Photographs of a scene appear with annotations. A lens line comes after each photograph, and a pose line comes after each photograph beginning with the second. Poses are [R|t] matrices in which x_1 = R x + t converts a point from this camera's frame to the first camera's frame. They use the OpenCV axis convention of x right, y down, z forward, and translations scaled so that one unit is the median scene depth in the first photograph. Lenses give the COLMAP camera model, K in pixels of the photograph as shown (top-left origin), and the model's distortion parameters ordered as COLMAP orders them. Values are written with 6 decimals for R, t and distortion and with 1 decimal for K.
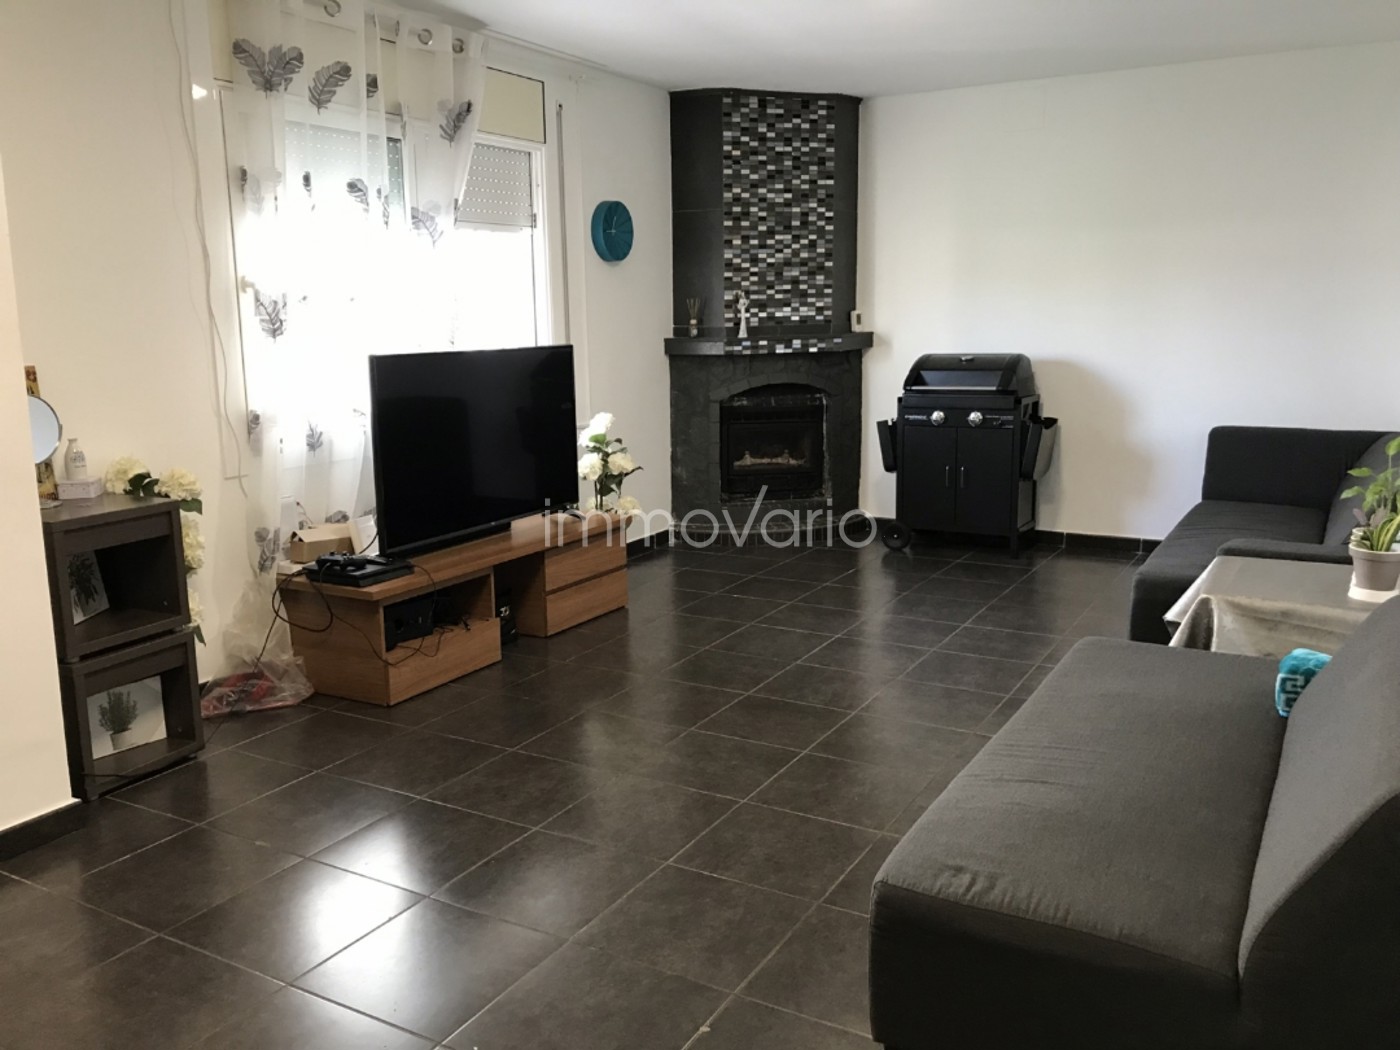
lens RADIAL K [[1164.9, 0, 700.0], [0, 1164.9, 525.0], [0, 0, 1]] dist [-0.003502, -0.000051]
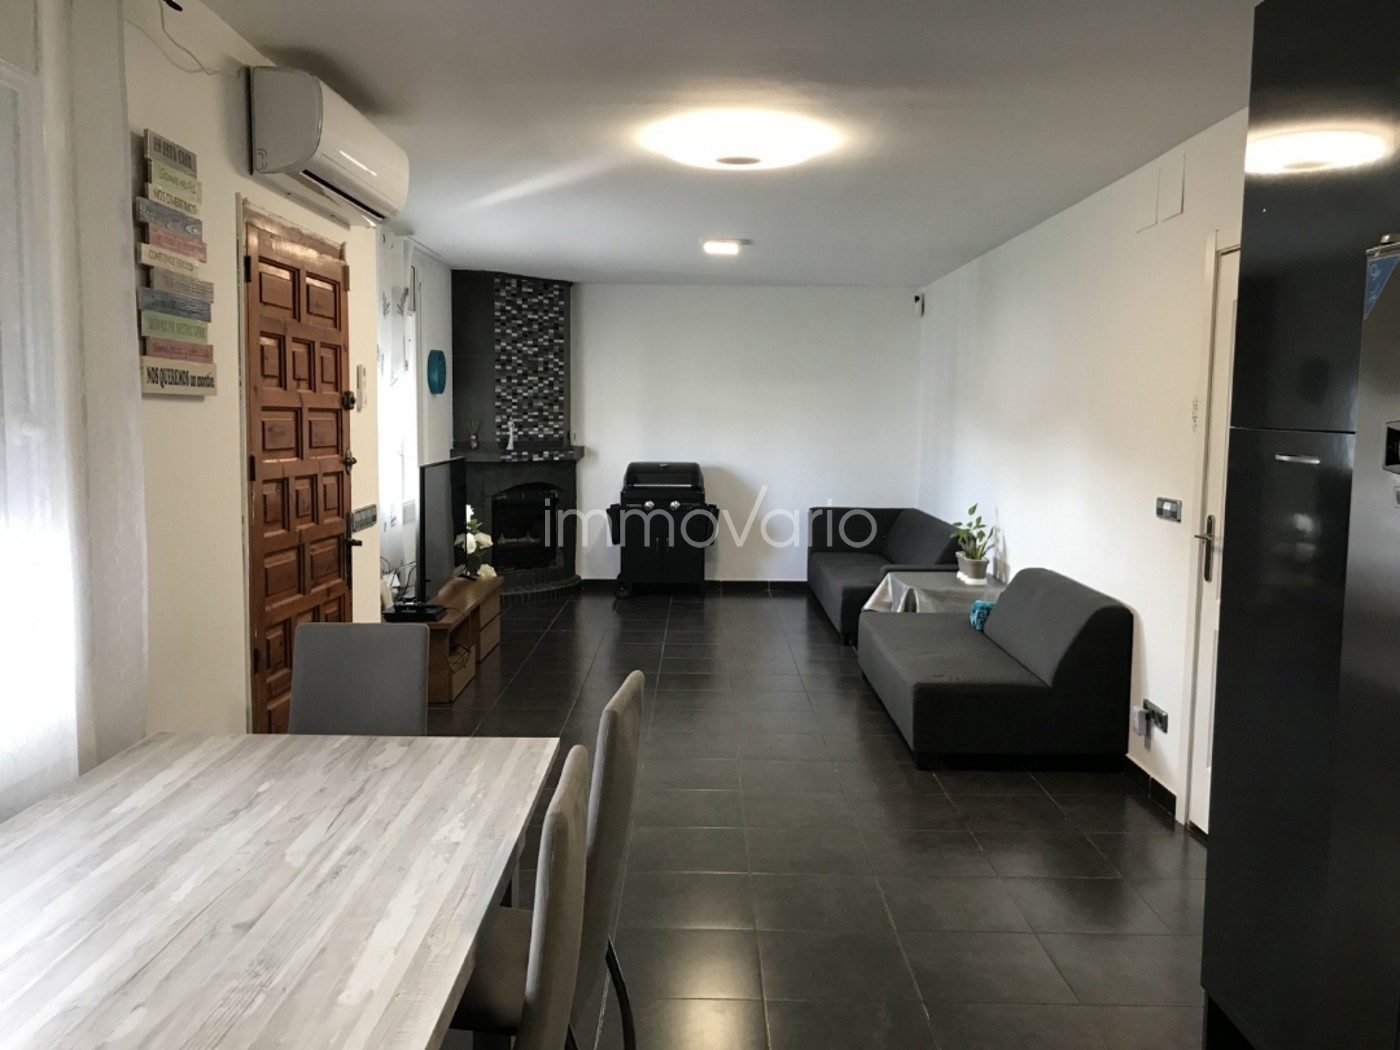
lens RADIAL K [[1164.9, 0, 700.0], [0, 1164.9, 525.0], [0, 0, 1]] dist [-0.003502, -0.000051]
pose [[0.867465, -0.021215, 0.497045, -0.452834], [0.064110, 0.995527, -0.069397, 0.037058], [-0.493350, 0.092065, 0.864945, -0.287990]]
